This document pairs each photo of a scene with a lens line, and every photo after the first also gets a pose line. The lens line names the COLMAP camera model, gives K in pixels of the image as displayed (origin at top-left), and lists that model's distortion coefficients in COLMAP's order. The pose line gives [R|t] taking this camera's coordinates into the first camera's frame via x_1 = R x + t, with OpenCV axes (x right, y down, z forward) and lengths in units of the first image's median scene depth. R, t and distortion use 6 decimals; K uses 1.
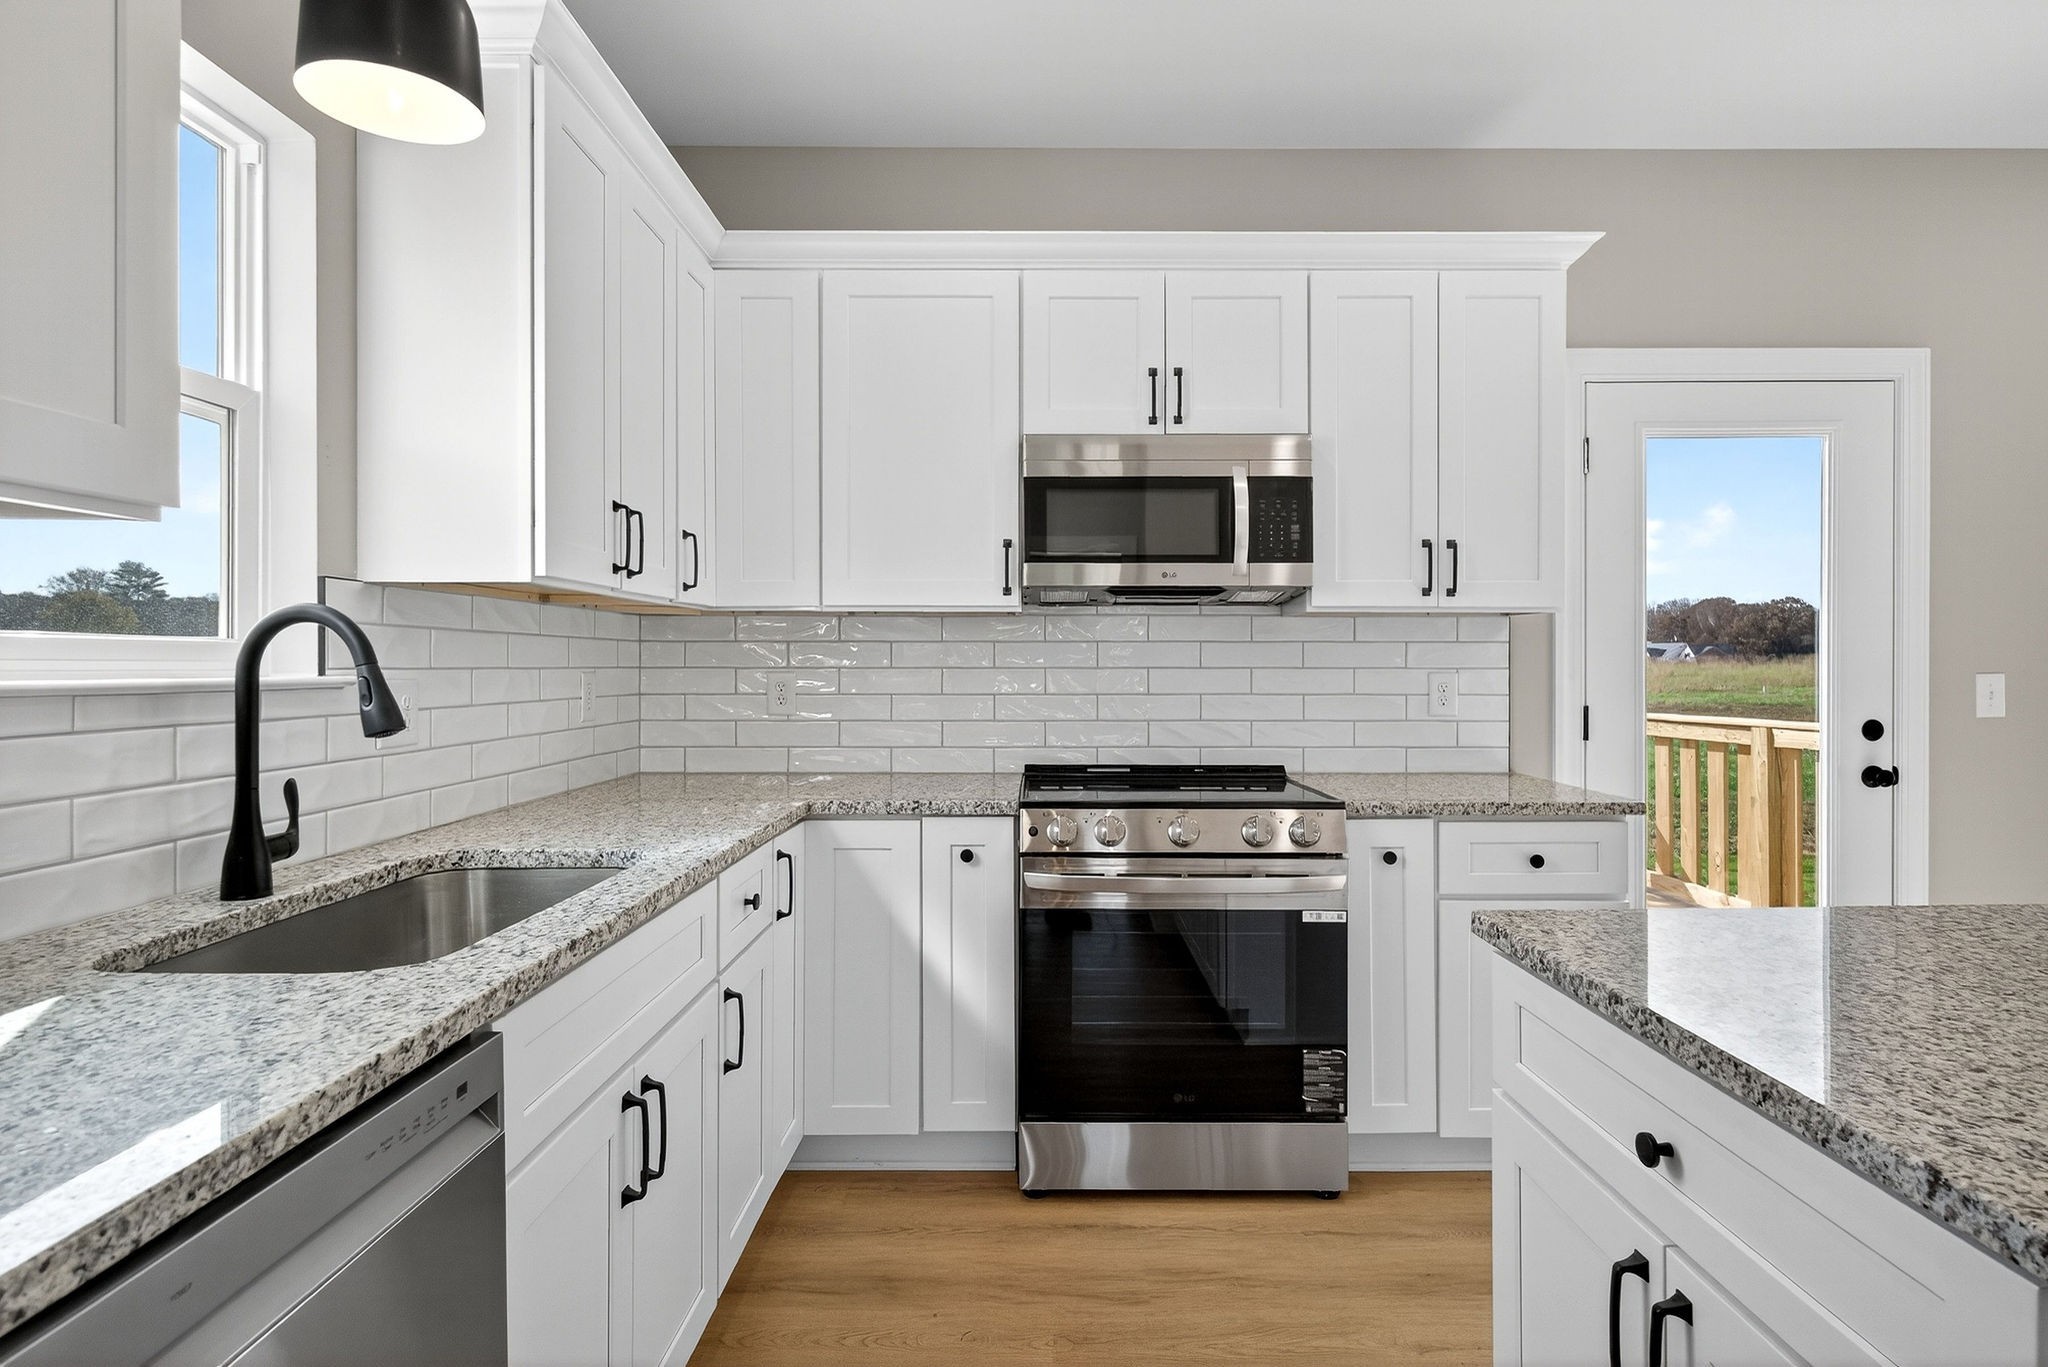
lens RADIAL K [[1056.5, 0, 1033.6], [0, 1056.5, 663.8], [0, 0, 1]] dist [0.000980, 0.000369]
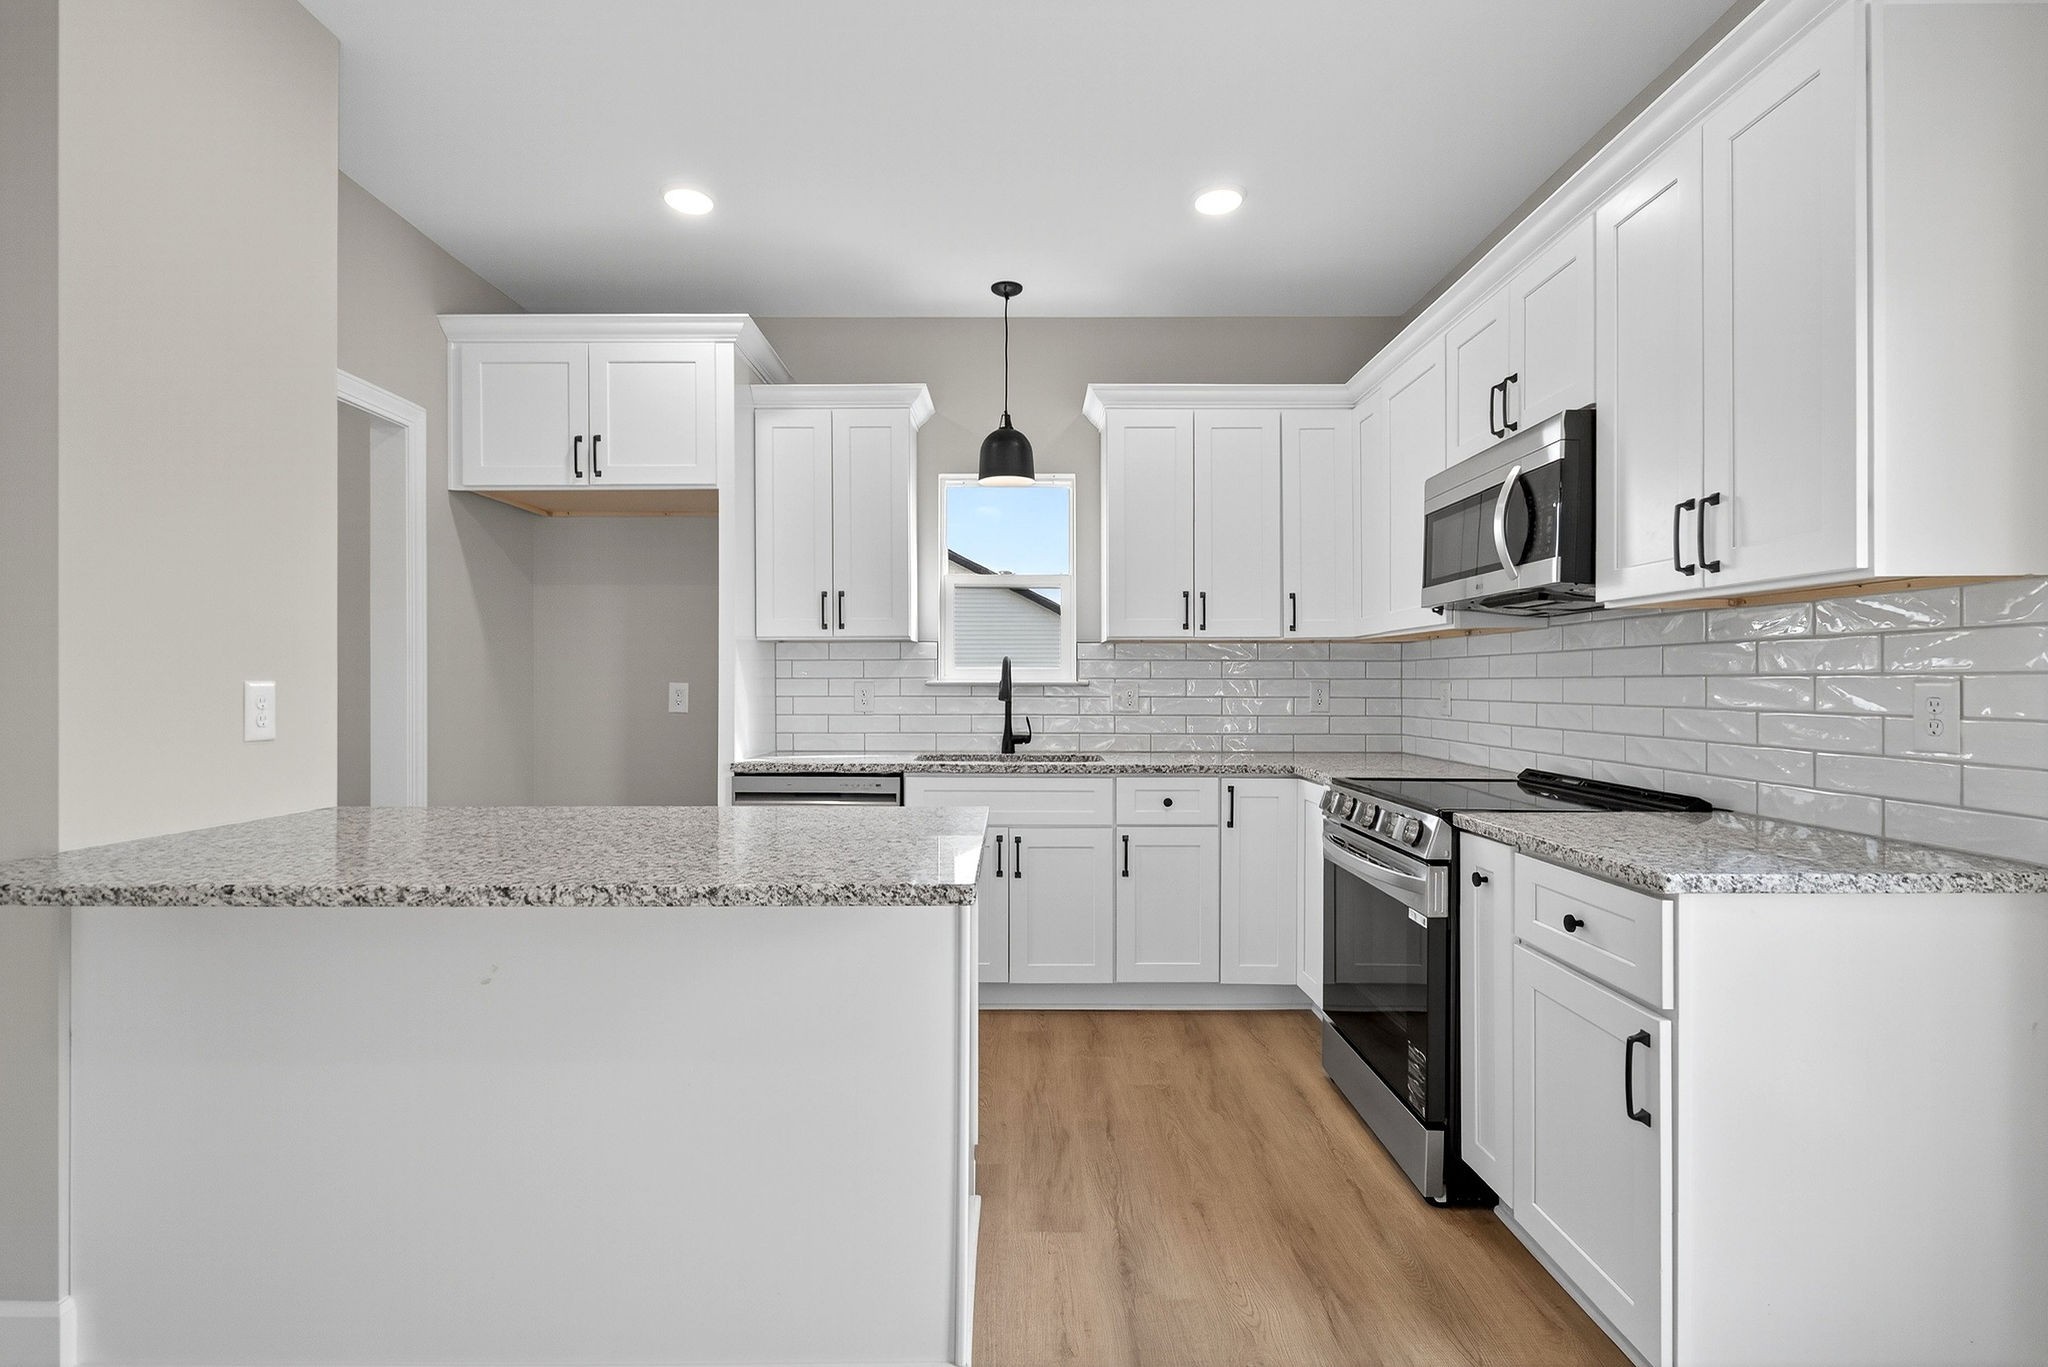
lens RADIAL K [[958.7, 0, 1024.0], [0, 958.7, 683.5], [0, 0, 1]] dist [-0.000687, -0.000030]
pose [[0.009690, -0.000810, -0.999953, 1.060157], [-0.000610, 0.999999, -0.000816, 0.012111], [0.999953, 0.000618, 0.009690, 0.539083]]
